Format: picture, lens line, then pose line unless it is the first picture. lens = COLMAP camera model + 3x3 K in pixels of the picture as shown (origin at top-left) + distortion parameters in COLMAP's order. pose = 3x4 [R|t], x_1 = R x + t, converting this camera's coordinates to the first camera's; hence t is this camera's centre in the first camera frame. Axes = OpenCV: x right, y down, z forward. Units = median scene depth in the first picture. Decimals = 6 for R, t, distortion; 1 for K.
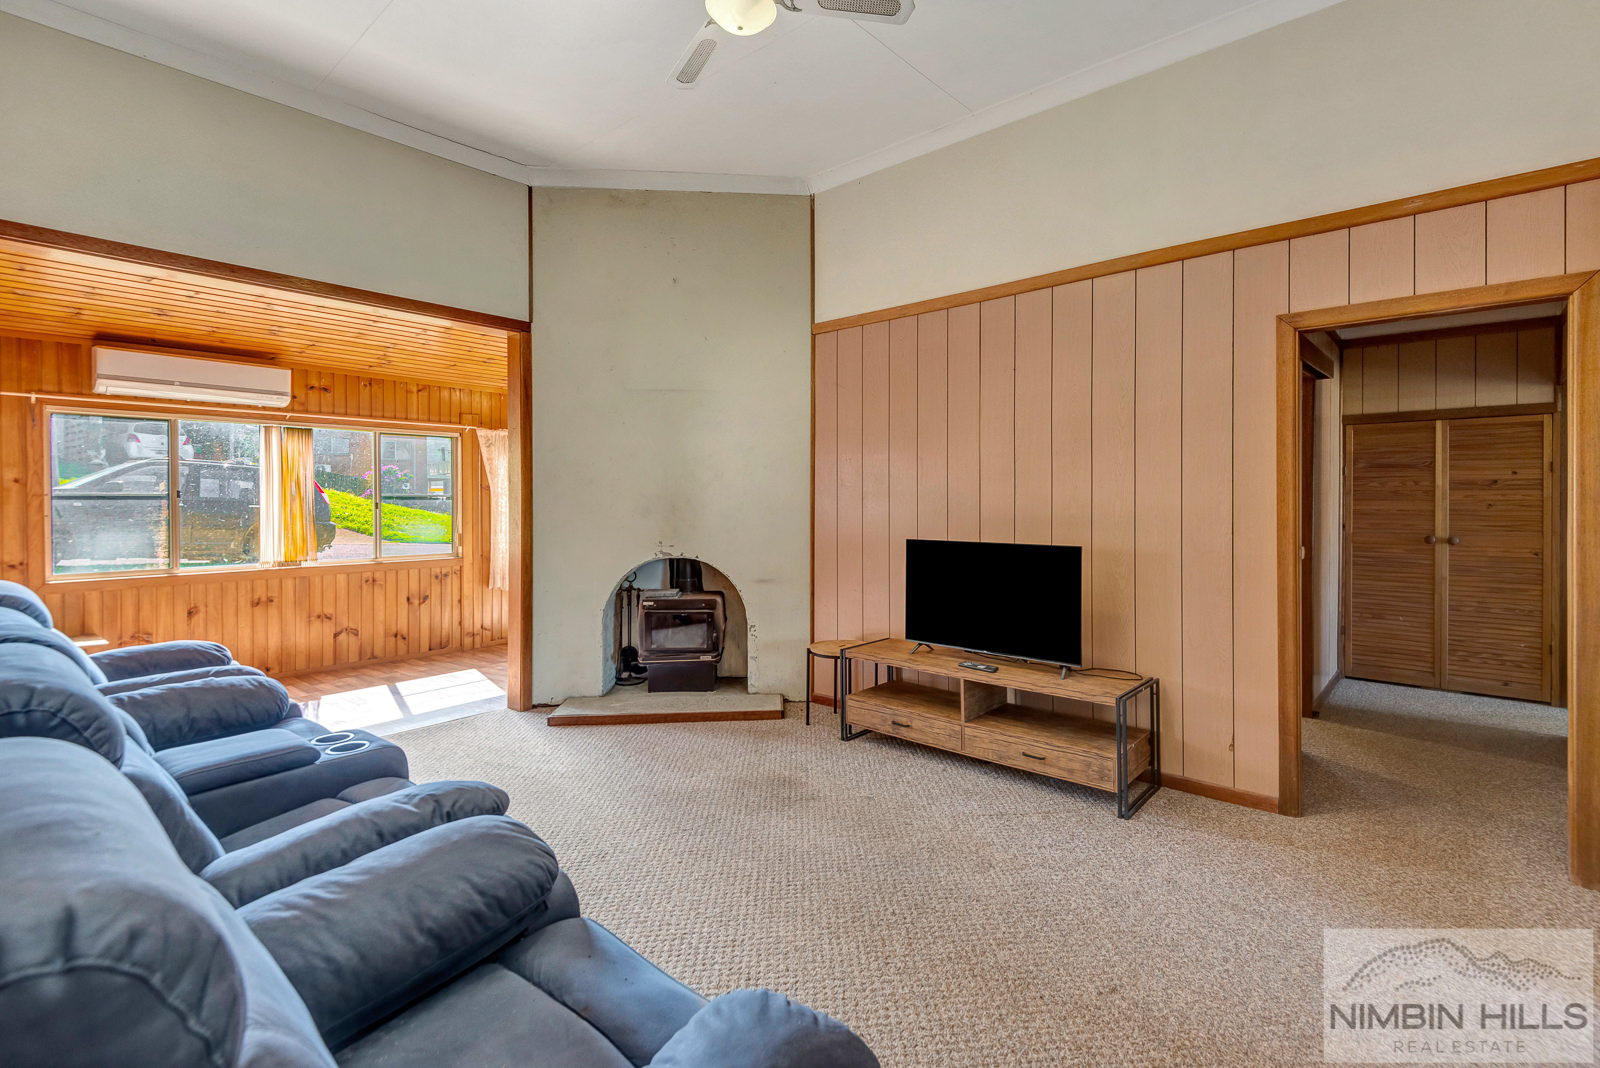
lens RADIAL K [[735.8, 0, 793.7], [0, 735.8, 503.6], [0, 0, 1]] dist [0.029380, -0.011753]
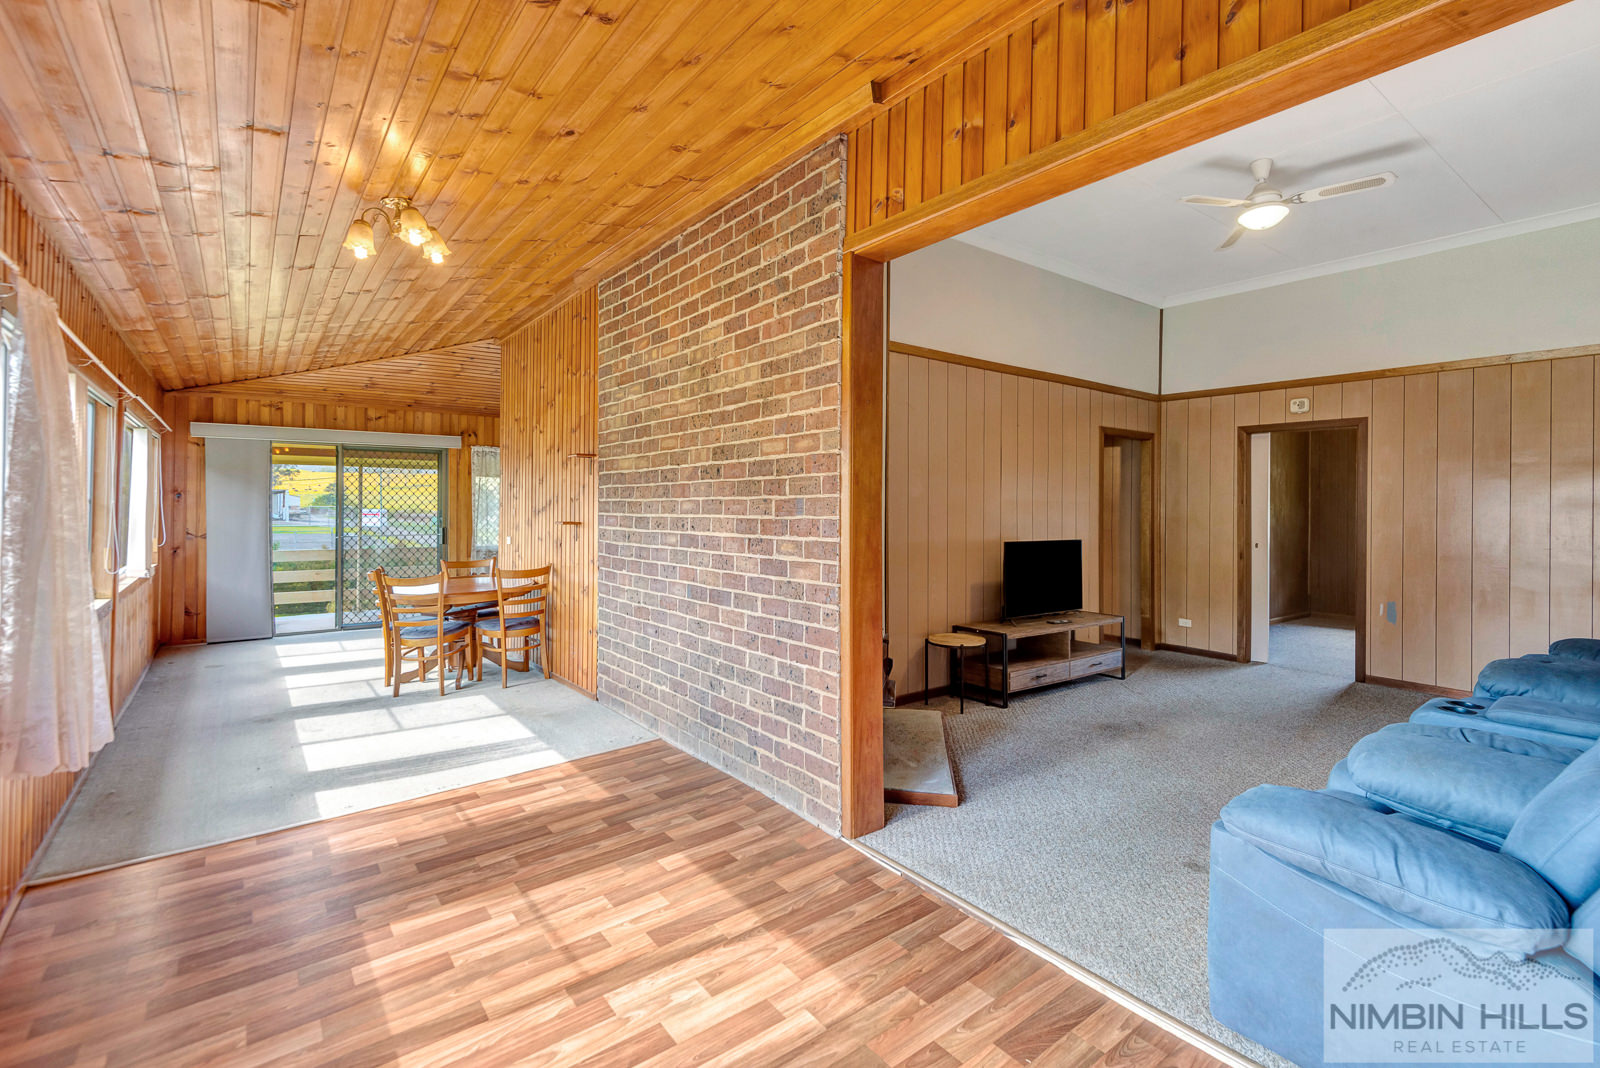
lens RADIAL K [[735.8, 0, 824.4], [0, 735.8, 508.2], [0, 0, 1]] dist [0.029380, -0.011753]
pose [[0.166625, 0.008962, 0.985980, -1.312609], [-0.002742, 0.999959, -0.008626, 0.001075], [-0.986017, -0.001266, 0.166643, 1.206749]]
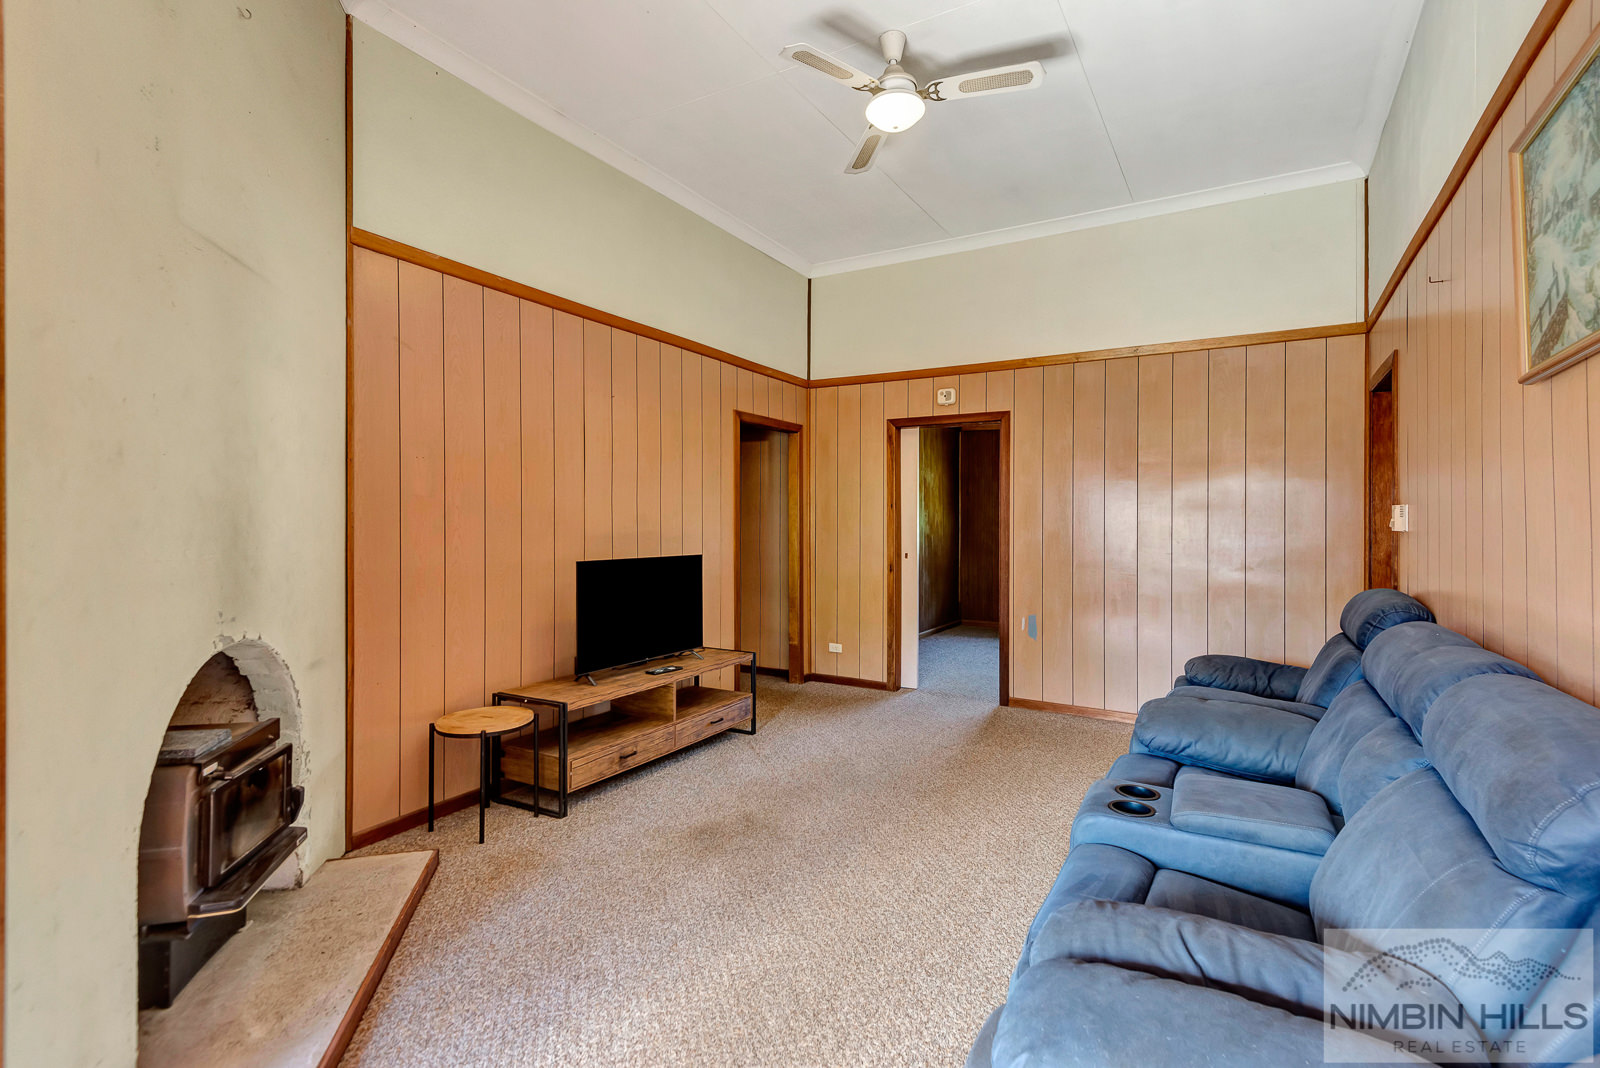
lens RADIAL K [[735.8, 0, 818.2], [0, 735.8, 530.7], [0, 0, 1]] dist [0.029380, -0.011753]
pose [[-0.212971, -0.006372, 0.977038, -0.855912], [0.007484, 0.999939, 0.008153, 0.005564], [-0.977030, 0.009049, -0.212910, 0.991030]]
